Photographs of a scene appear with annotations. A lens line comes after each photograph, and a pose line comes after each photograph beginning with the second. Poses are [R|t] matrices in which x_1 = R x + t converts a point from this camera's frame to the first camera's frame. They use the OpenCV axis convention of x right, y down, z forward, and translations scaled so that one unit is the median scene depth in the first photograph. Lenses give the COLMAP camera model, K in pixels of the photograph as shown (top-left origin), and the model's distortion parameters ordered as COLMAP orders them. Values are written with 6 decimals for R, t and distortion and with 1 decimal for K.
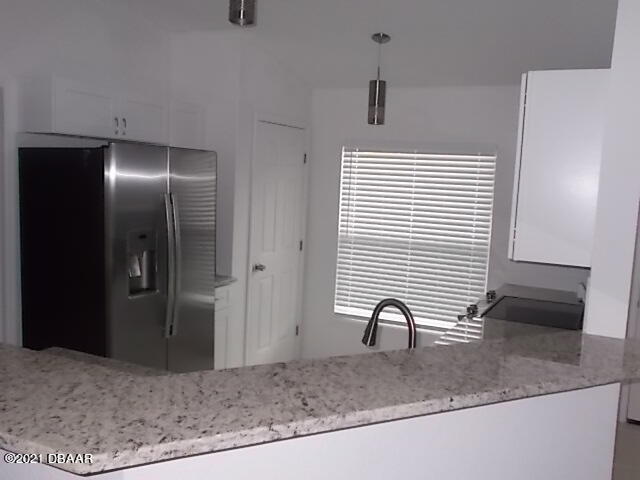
lens RADIAL K [[635.6, 0, 319.7], [0, 635.6, 243.8], [0, 0, 1]] dist [-0.024670, 0.000000]
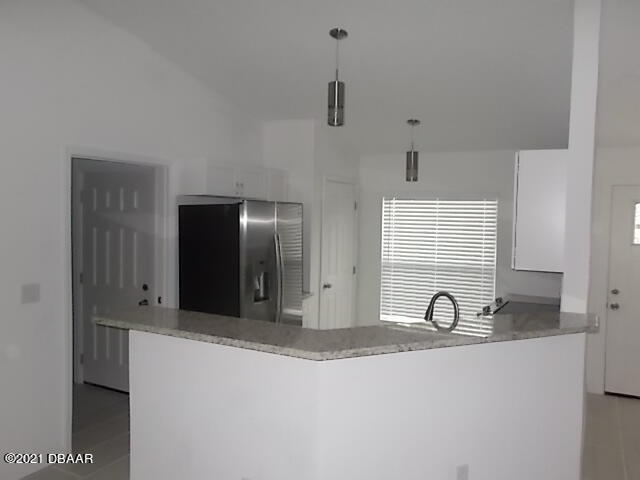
lens RADIAL K [[558.0, 0, 318.7], [0, 558.0, 238.2], [0, 0, 1]] dist [-0.032800, 0.023642]
pose [[0.999121, -0.024852, -0.033759, -0.081988], [0.022384, 0.997181, -0.071615, 0.023309], [0.035443, 0.070796, 0.996861, -0.246455]]
